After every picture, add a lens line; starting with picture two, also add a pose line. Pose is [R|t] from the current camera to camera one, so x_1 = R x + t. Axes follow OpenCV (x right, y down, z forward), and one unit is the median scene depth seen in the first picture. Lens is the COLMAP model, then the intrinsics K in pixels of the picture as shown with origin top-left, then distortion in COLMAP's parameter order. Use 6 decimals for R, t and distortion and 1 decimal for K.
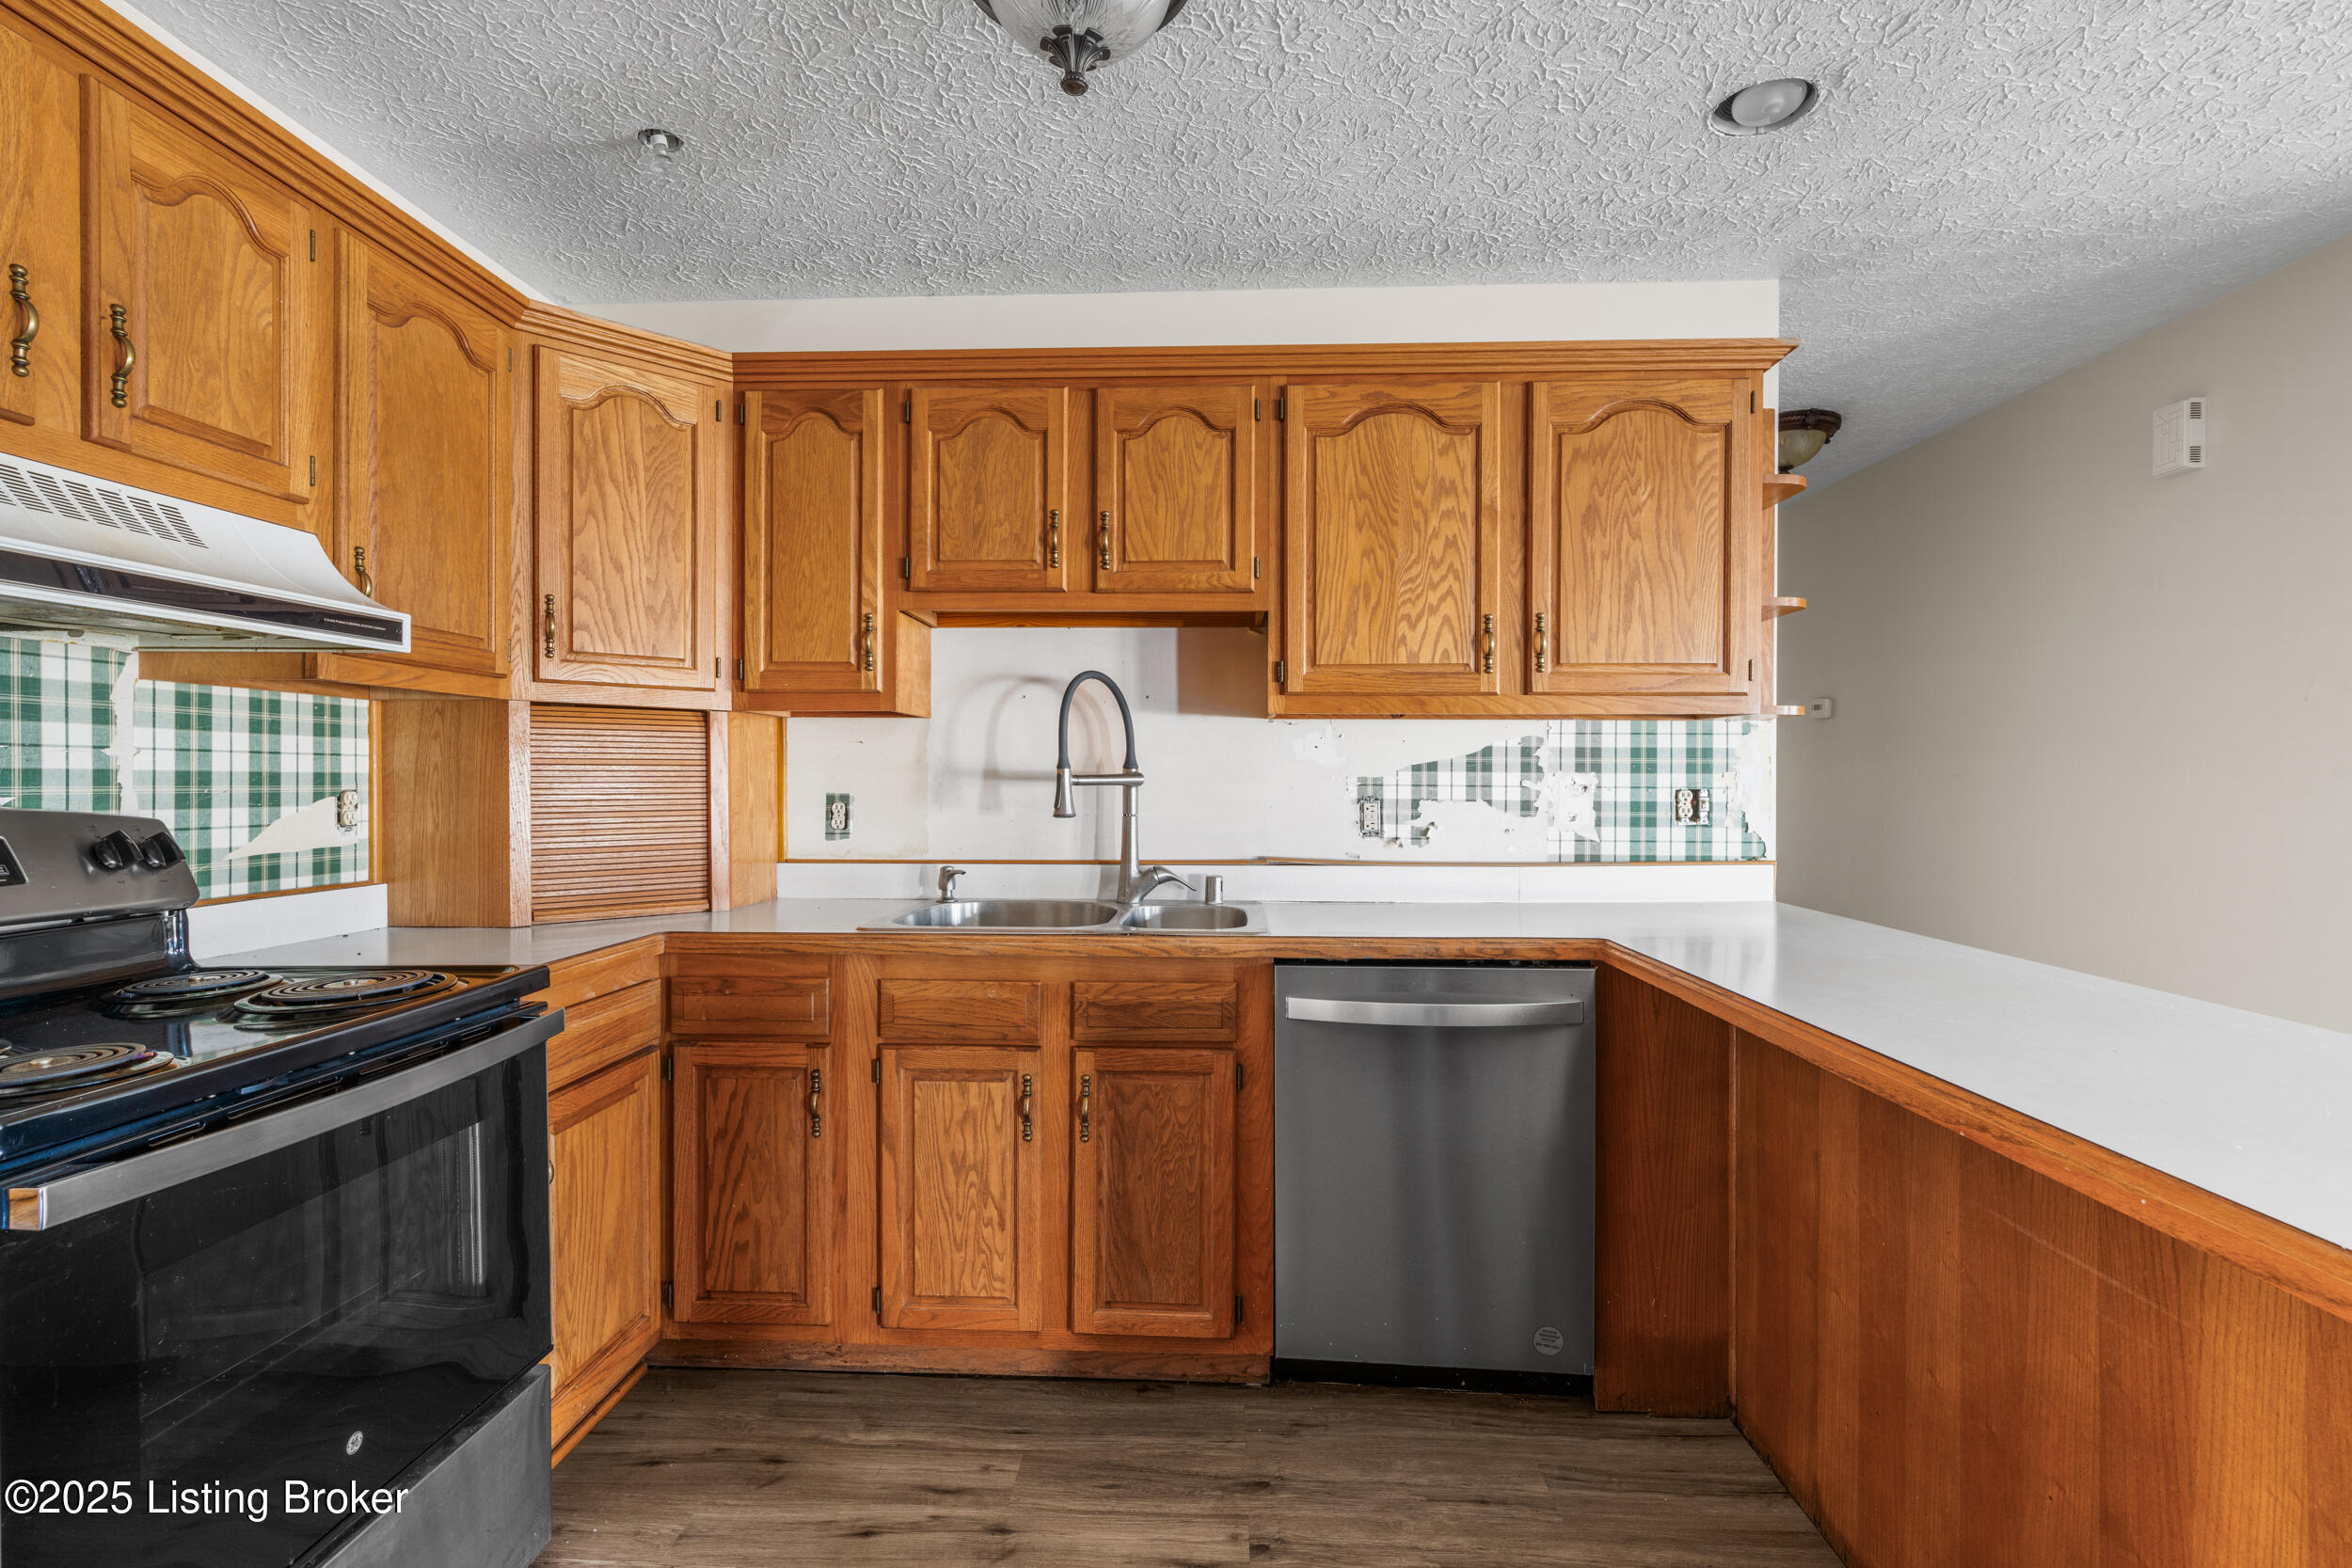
lens RADIAL K [[1073.5, 0, 1177.3], [0, 1073.5, 780.7], [0, 0, 1]] dist [-0.003124, 0.002037]
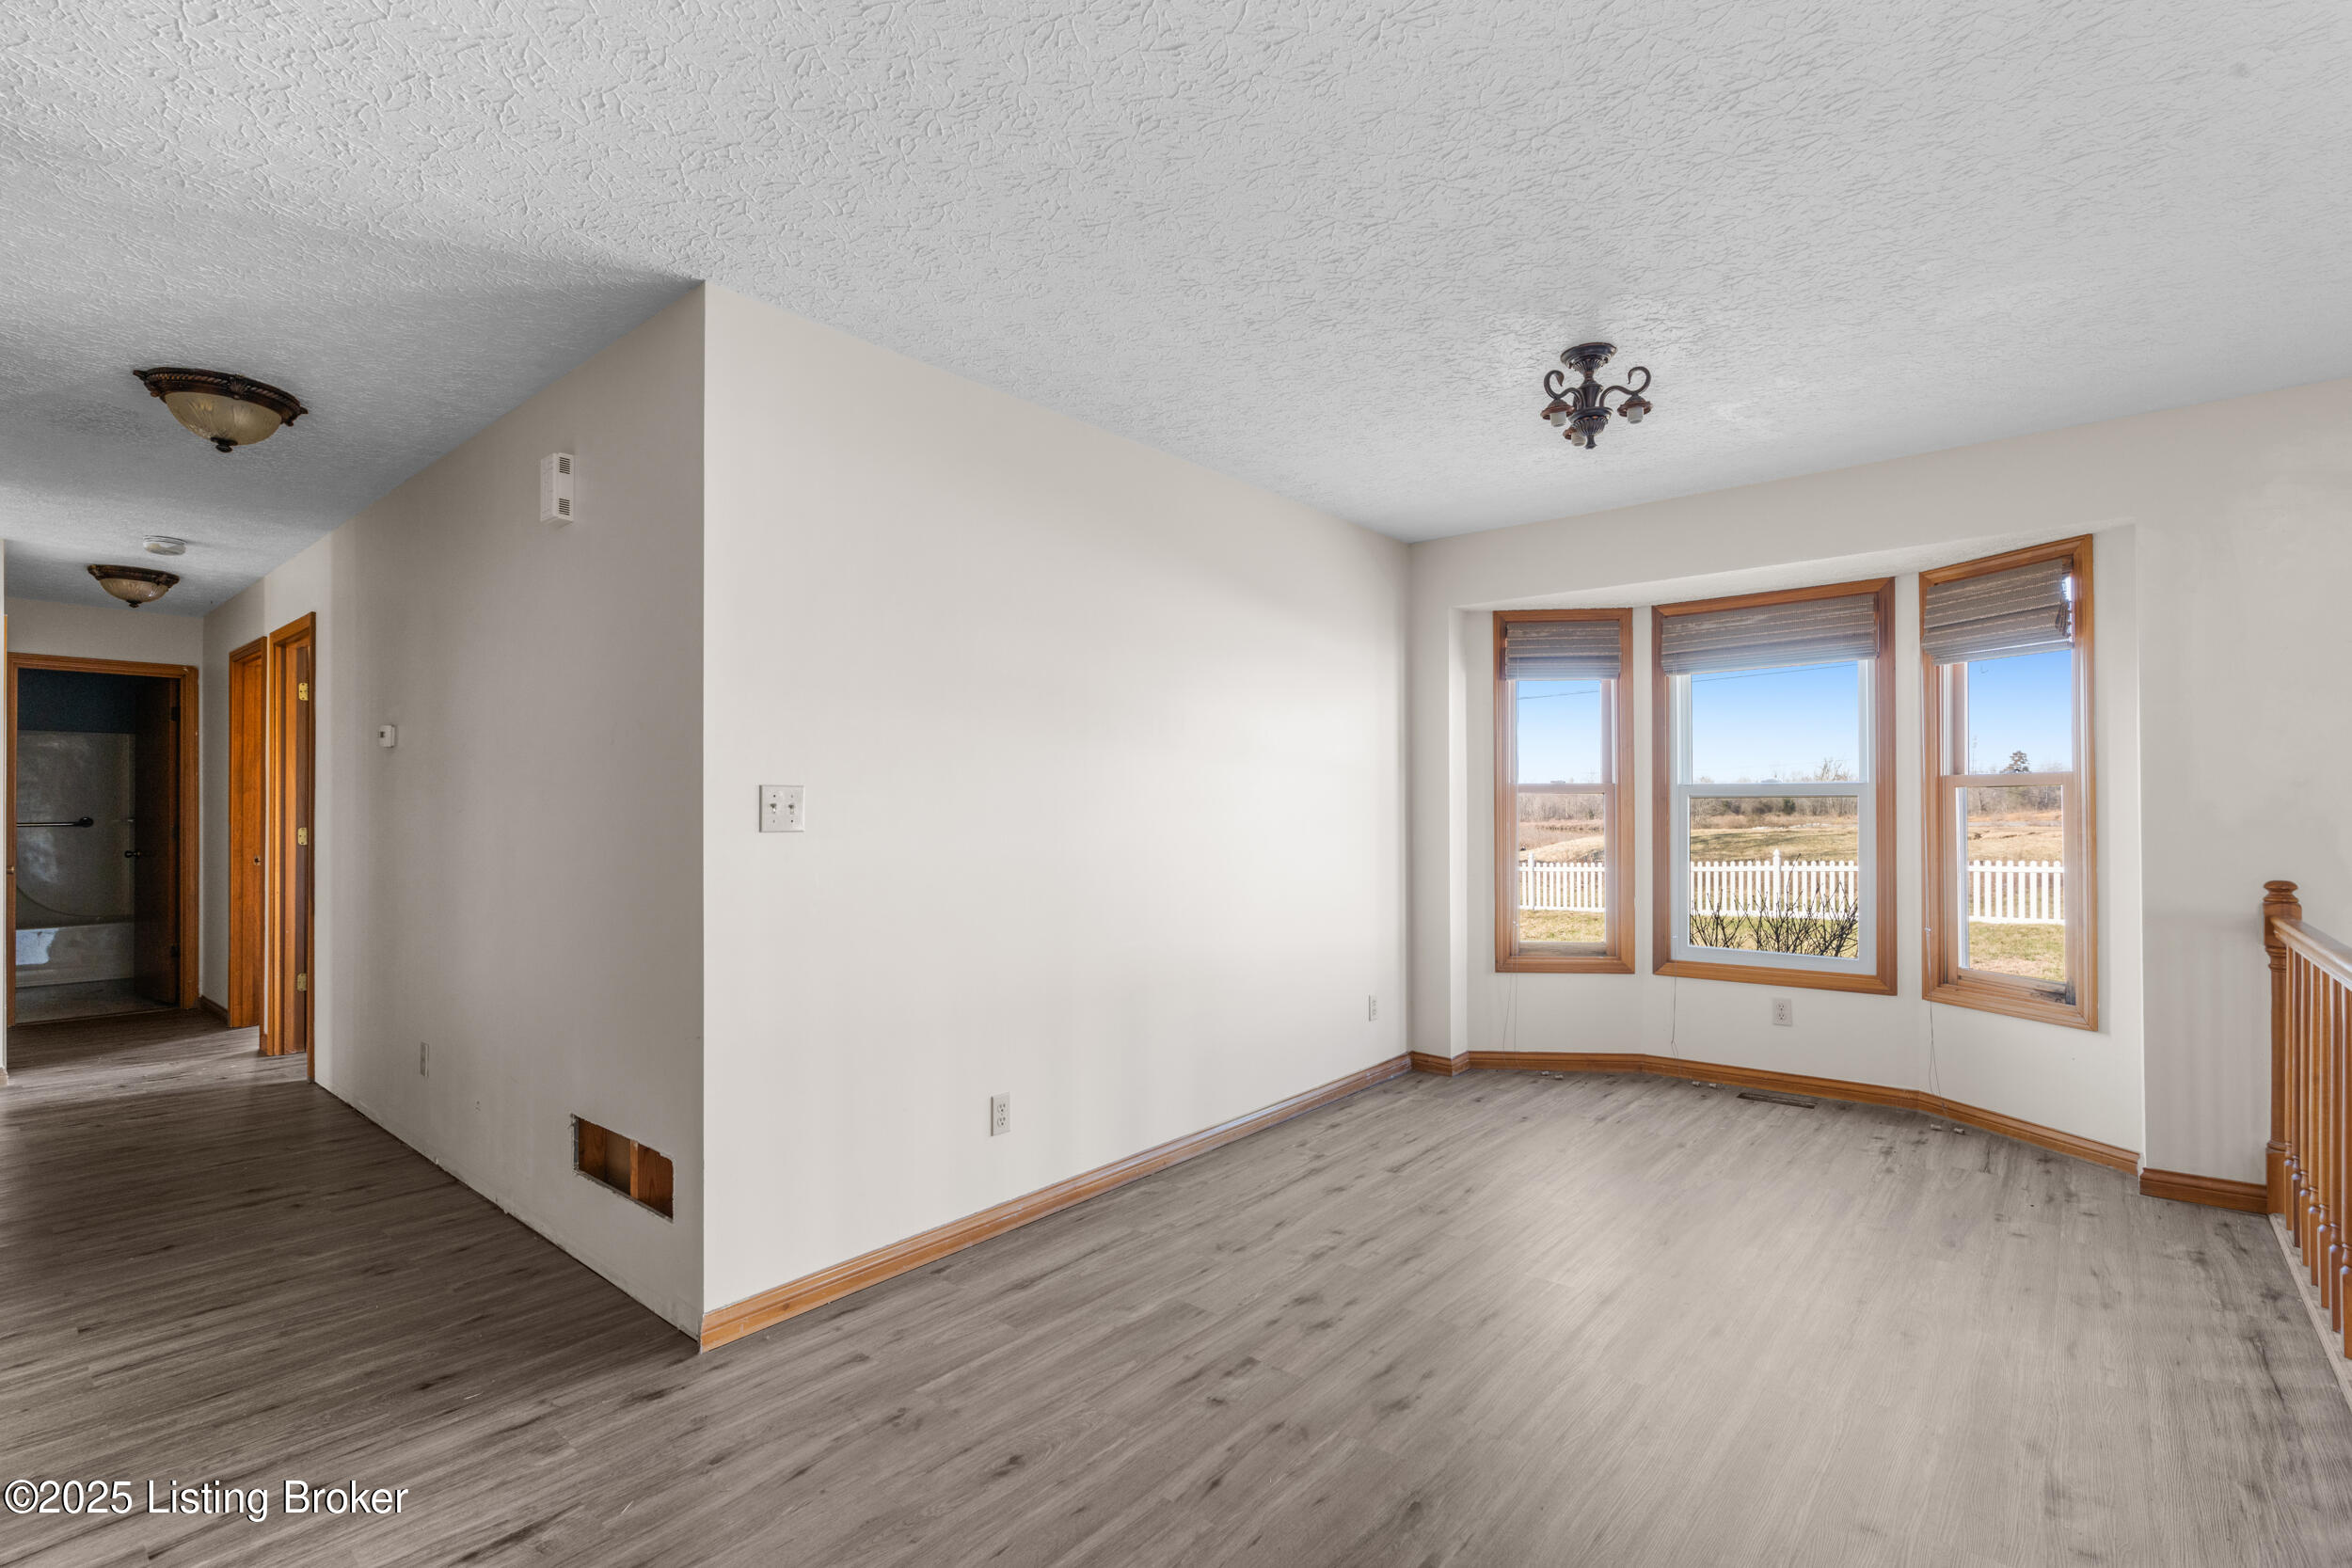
lens RADIAL K [[1073.5, 0, 1186.1], [0, 1073.5, 804.2], [0, 0, 1]] dist [-0.003124, 0.002037]
pose [[0.606465, -0.000837, 0.795110, 0.589162], [0.008356, 0.999951, -0.005322, -0.001977], [-0.795066, 0.009871, 0.606442, -0.148751]]
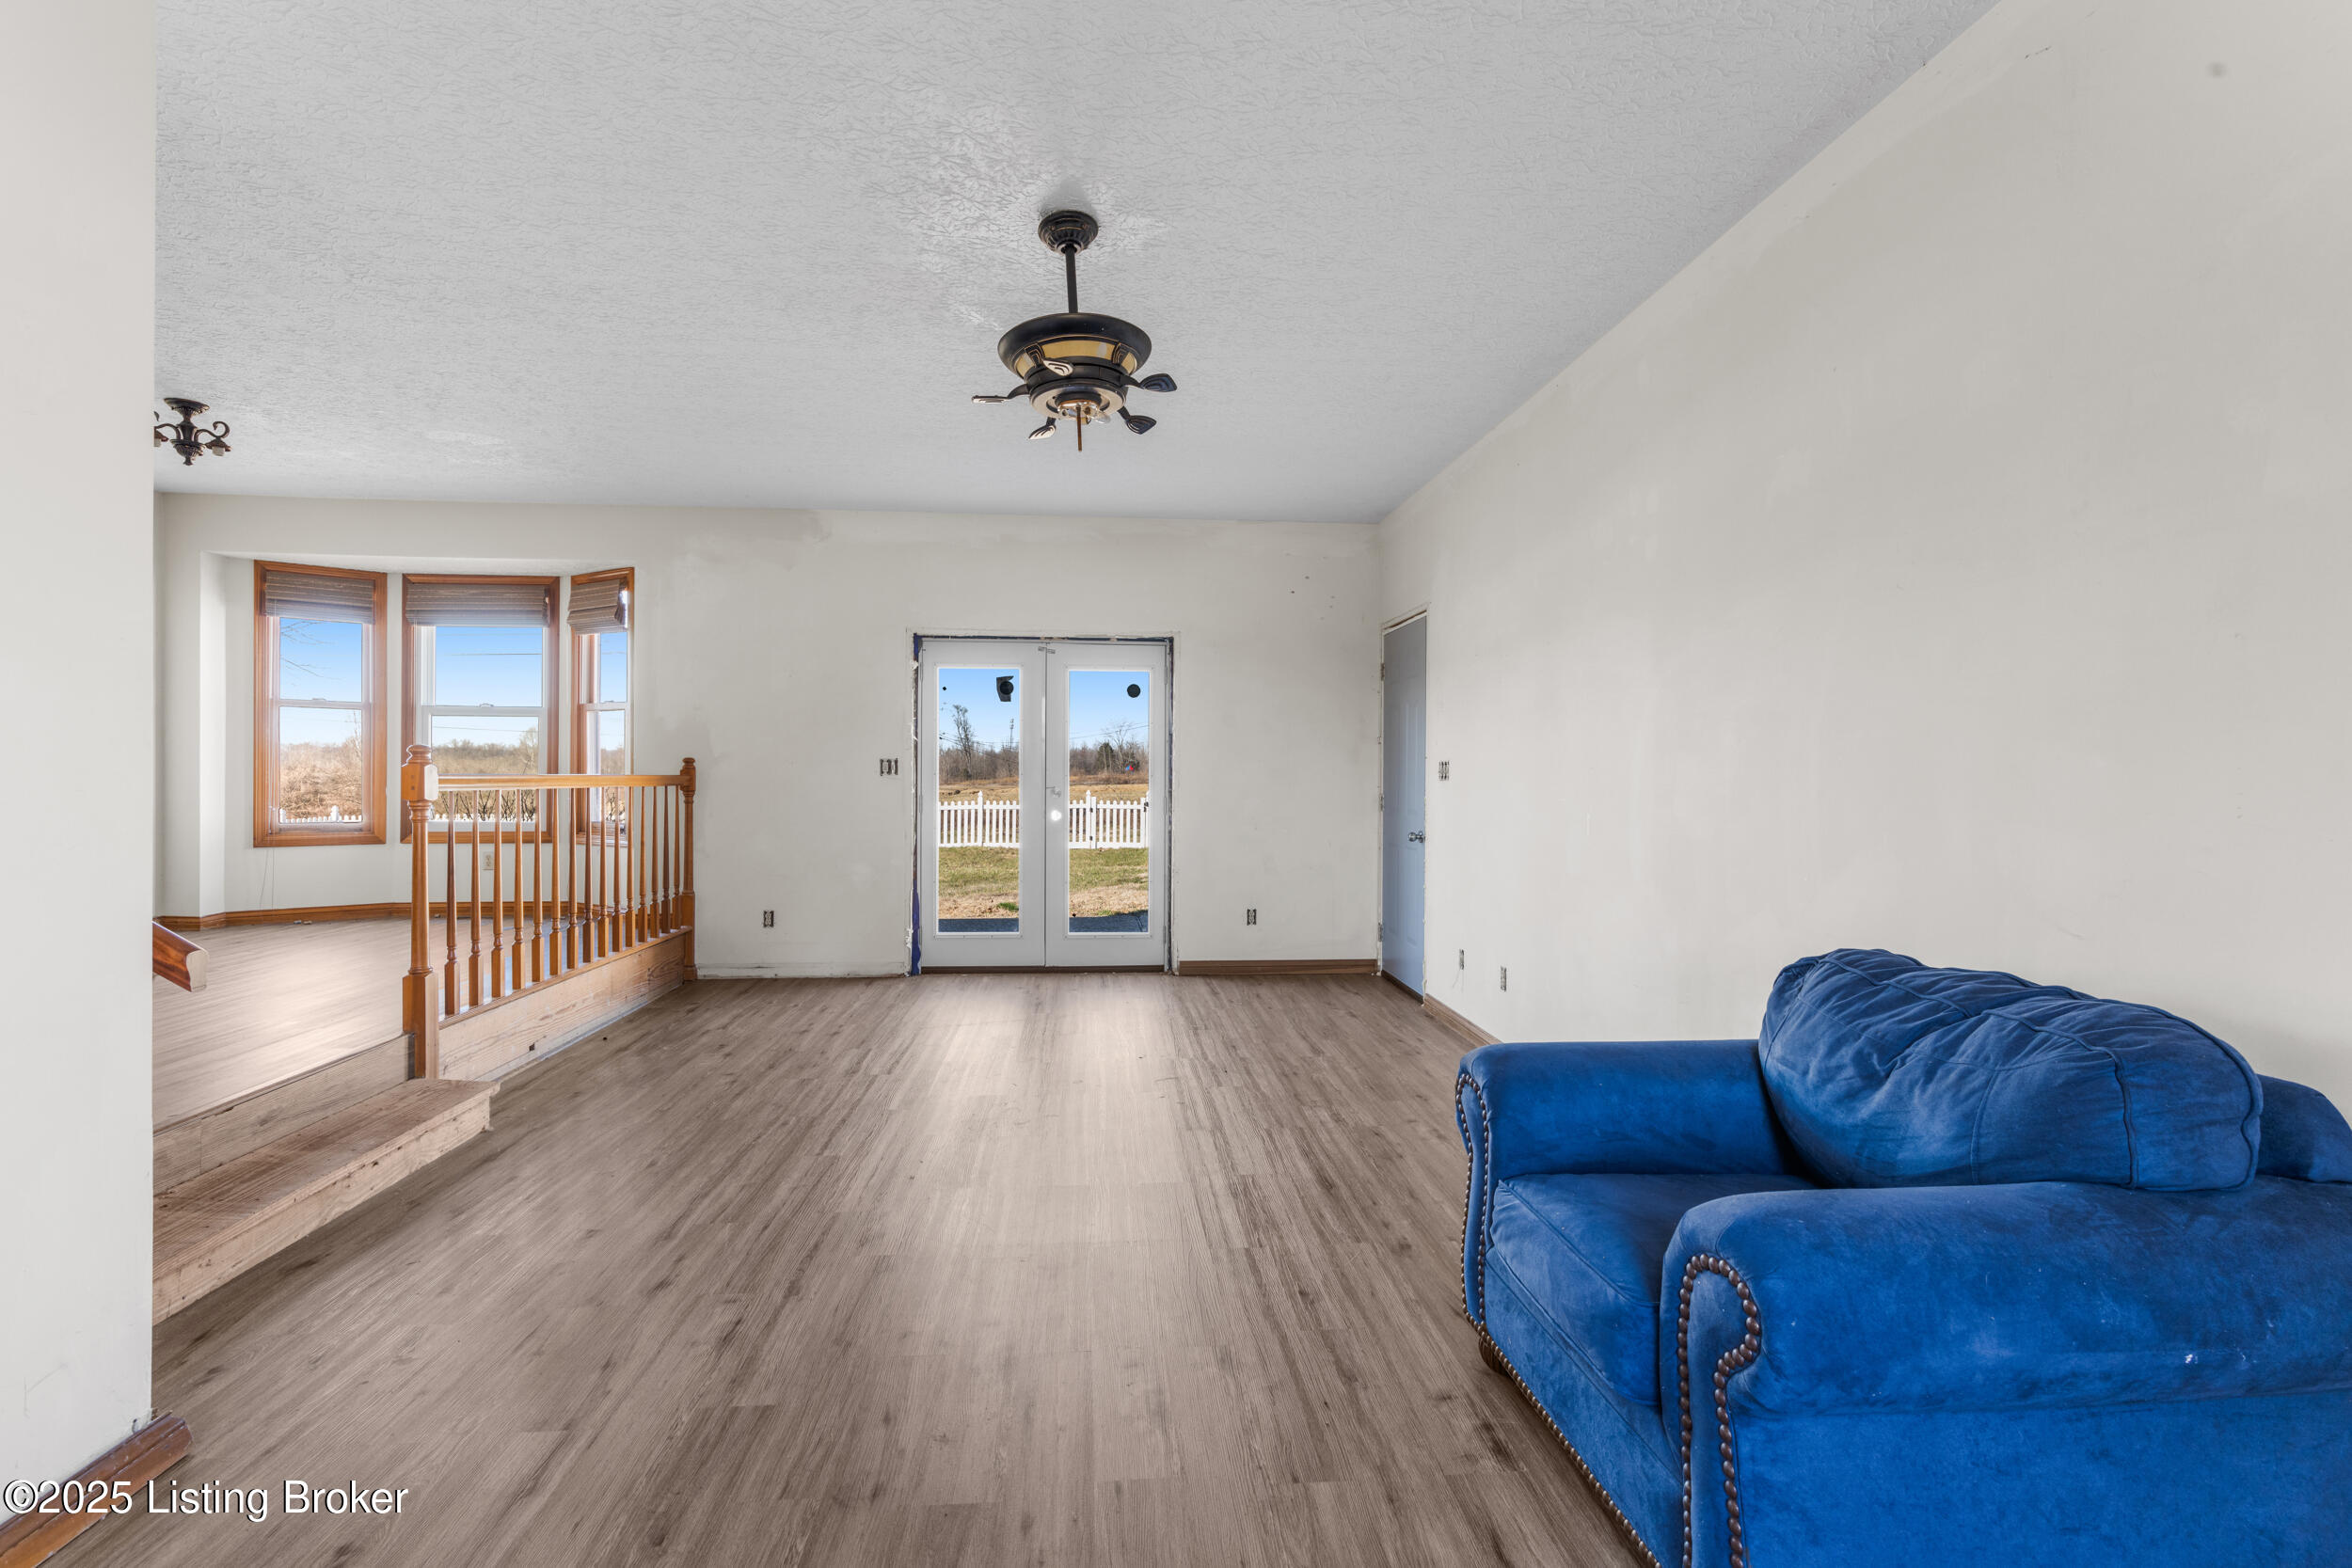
lens RADIAL K [[1073.5, 0, 1173.7], [0, 1073.5, 790.6], [0, 0, 1]] dist [-0.003124, 0.002037]
pose [[-0.124608, -0.015895, 0.992079, -0.291038], [-0.003628, 0.999872, 0.015564, 0.134484], [-0.992199, -0.001660, -0.124650, -1.294817]]
